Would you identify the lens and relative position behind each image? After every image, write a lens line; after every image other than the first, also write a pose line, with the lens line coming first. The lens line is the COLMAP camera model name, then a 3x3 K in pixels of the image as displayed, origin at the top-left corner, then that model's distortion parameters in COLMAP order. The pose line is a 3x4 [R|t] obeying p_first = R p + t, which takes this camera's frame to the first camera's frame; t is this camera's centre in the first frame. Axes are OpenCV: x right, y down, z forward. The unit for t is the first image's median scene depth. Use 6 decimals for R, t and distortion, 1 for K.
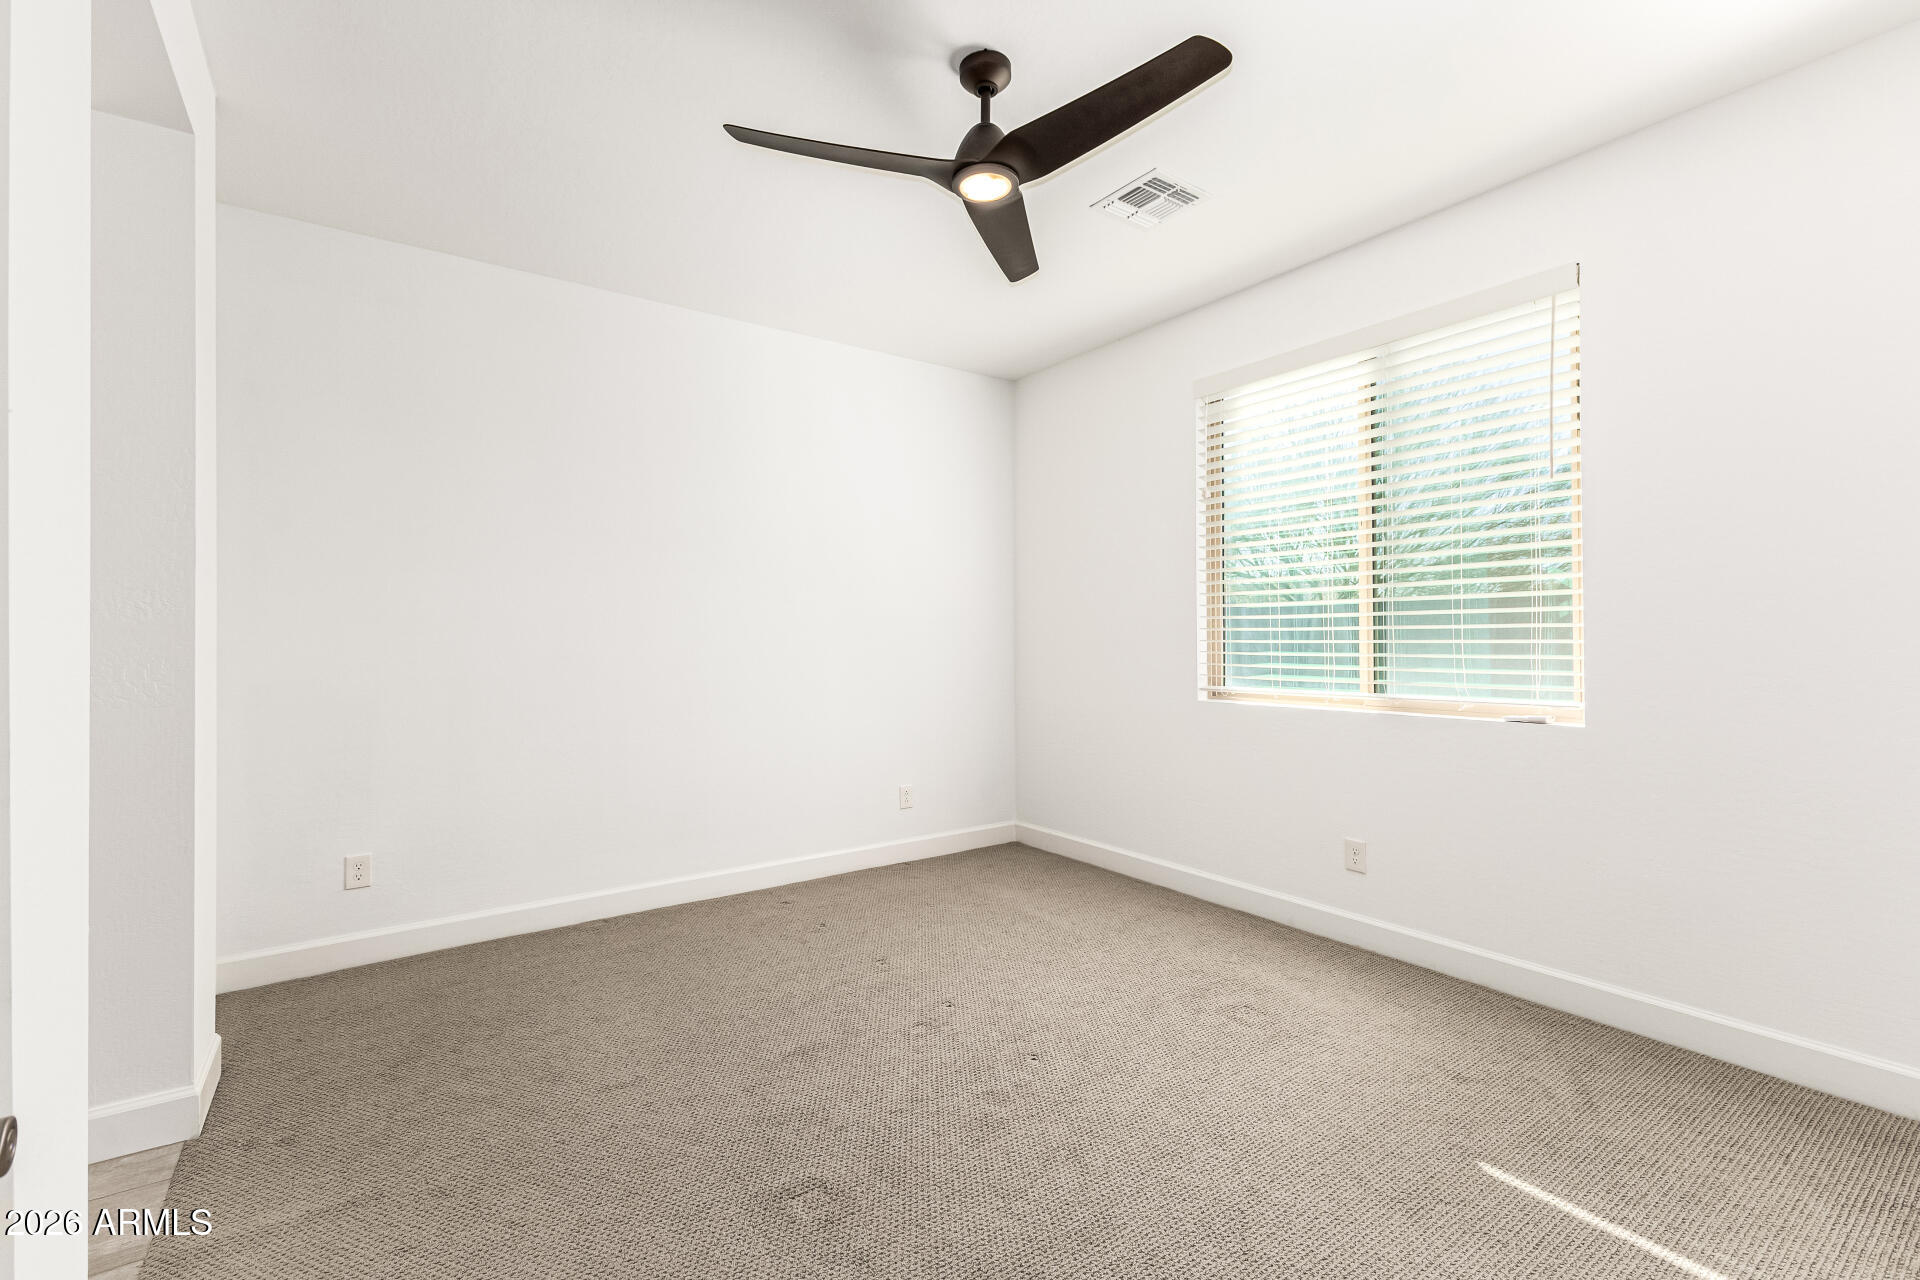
lens RADIAL K [[829.6, 0, 951.0], [0, 829.6, 636.3], [0, 0, 1]] dist [0.005214, 0.000032]
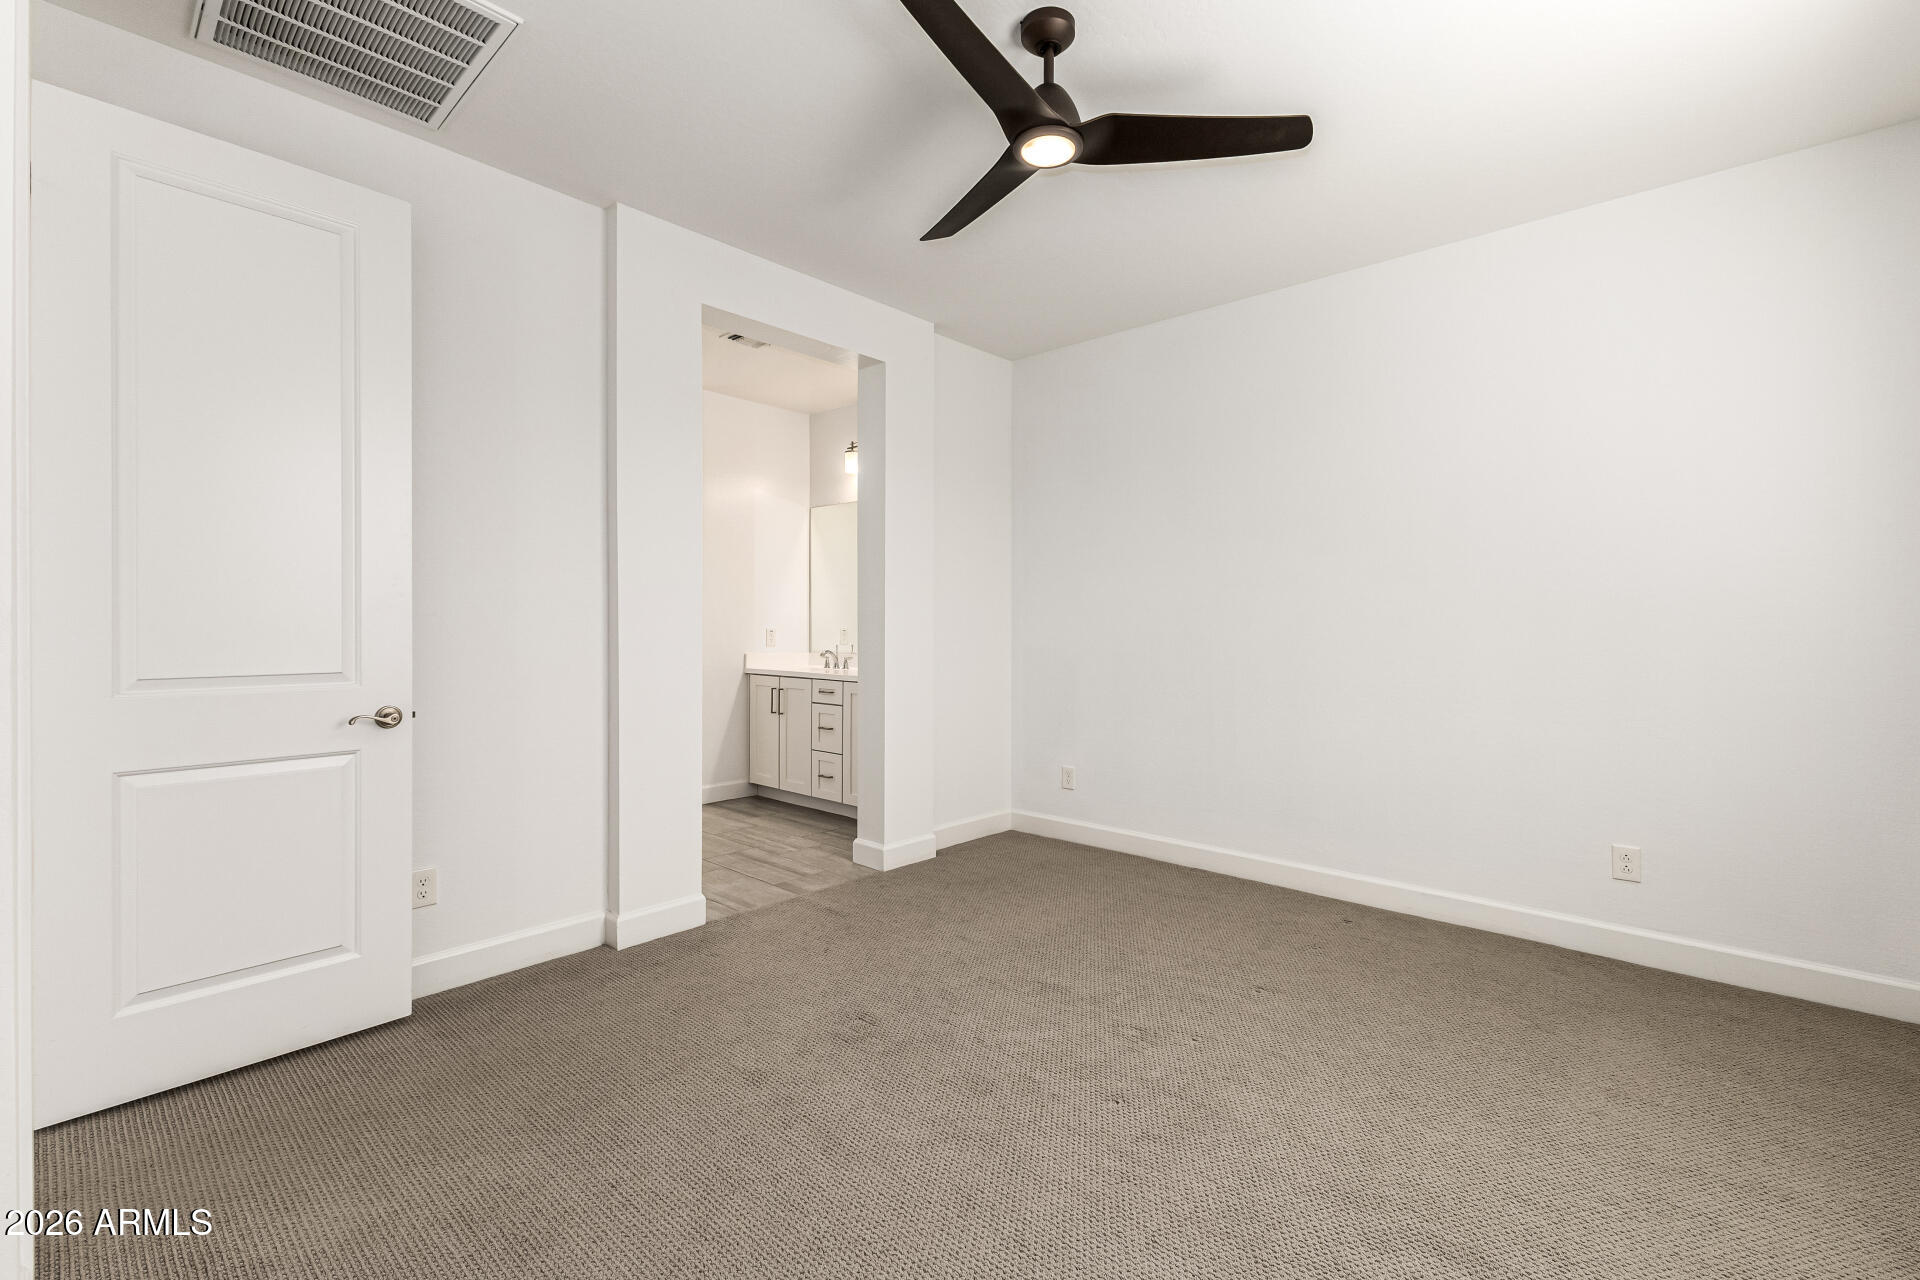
lens RADIAL K [[857.6, 0, 988.3], [0, 857.6, 639.0], [0, 0, 1]] dist [-0.000949, -0.000243]
pose [[0.210425, 0.021949, -0.977364, 0.991683], [-0.000158, 0.999749, 0.022418, -0.001220], [0.977610, -0.004562, 0.210376, 0.712051]]
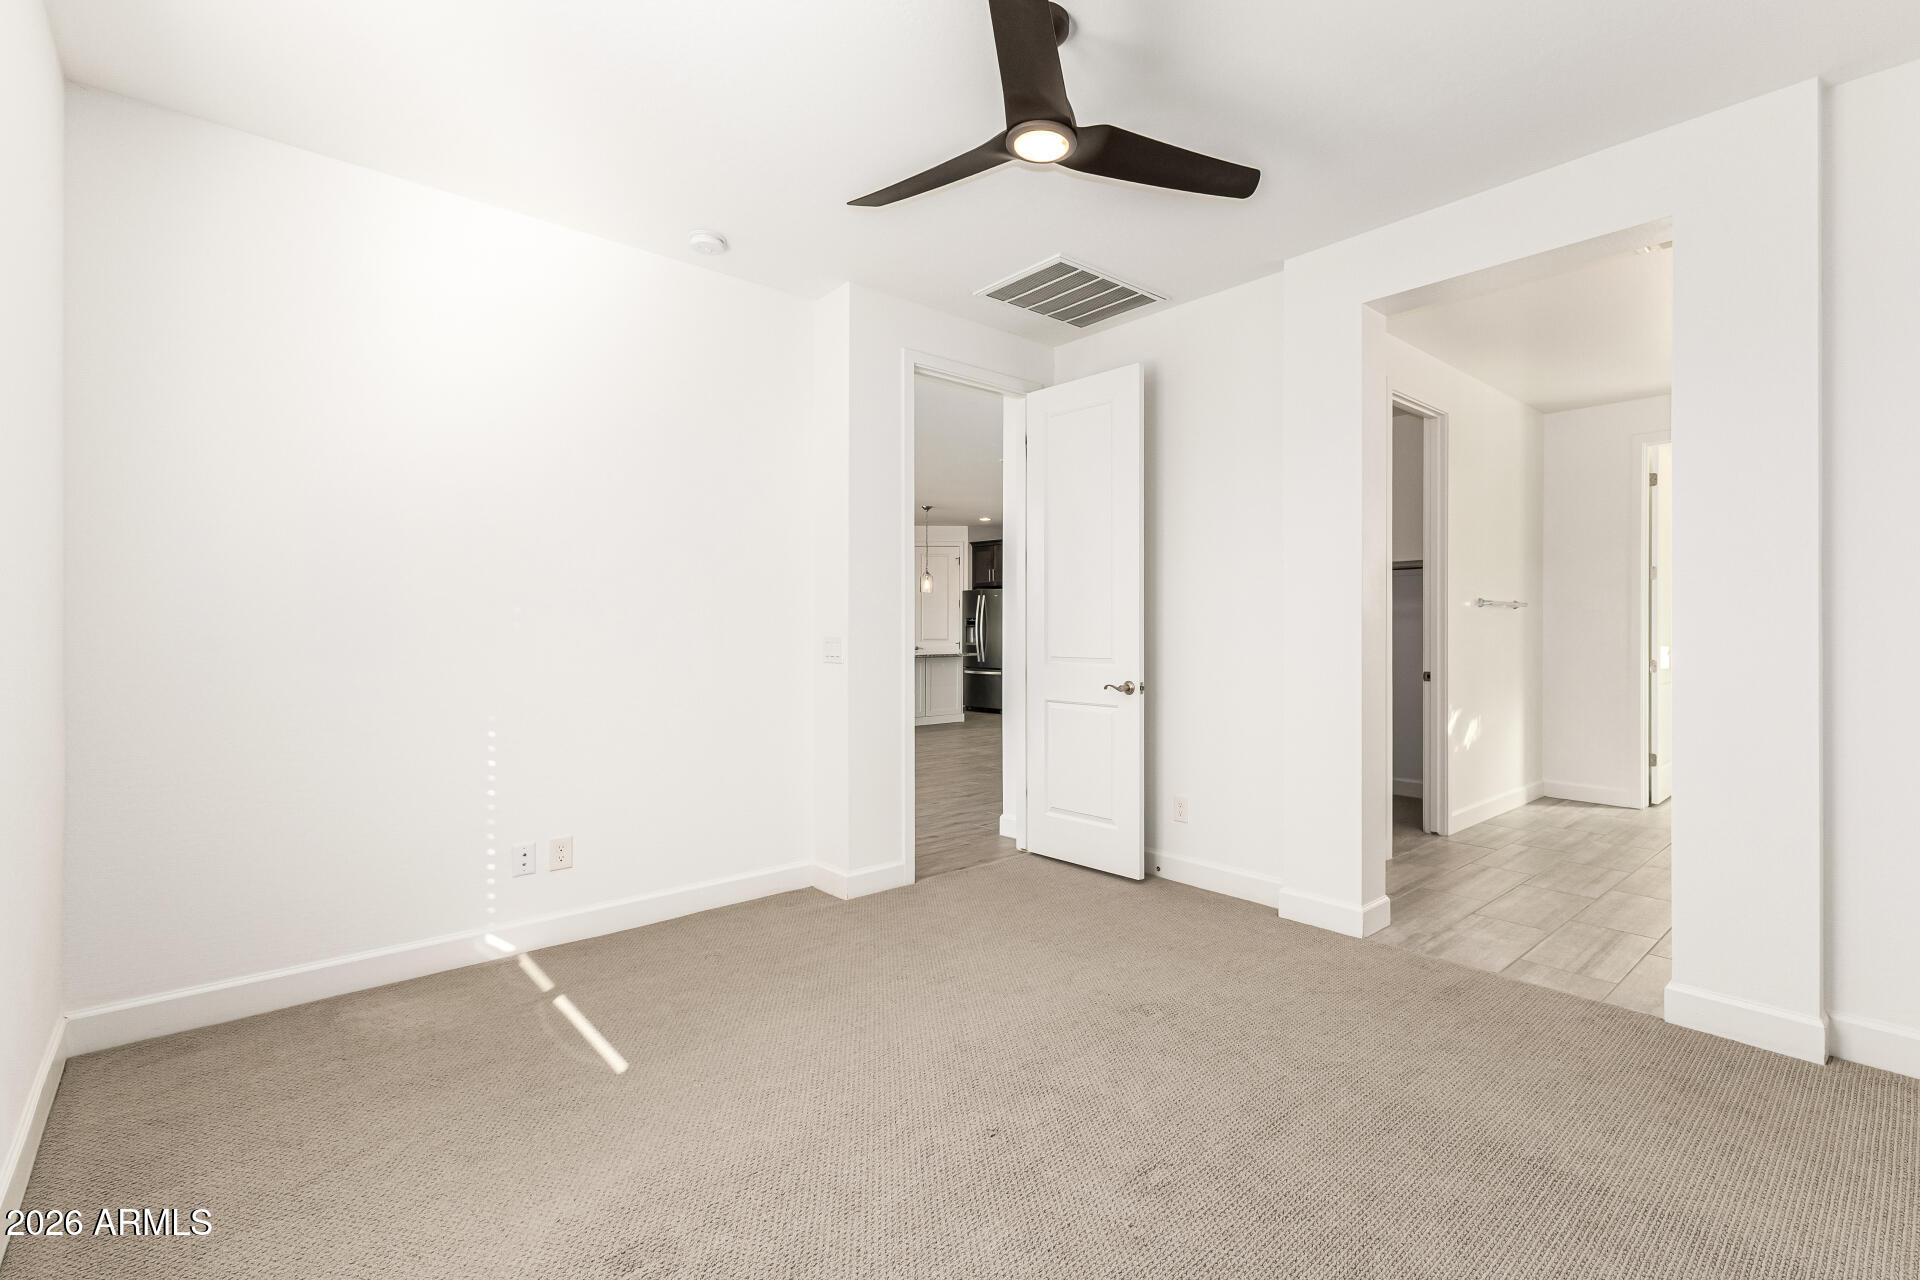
lens RADIAL K [[829.6, 0, 951.0], [0, 829.6, 636.3], [0, 0, 1]] dist [0.005214, 0.000032]
pose [[-0.999086, 0.009226, -0.041730, 0.181798], [0.009345, 0.999953, -0.002646, 0.019071], [0.041703, -0.003034, -0.999125, 1.908066]]
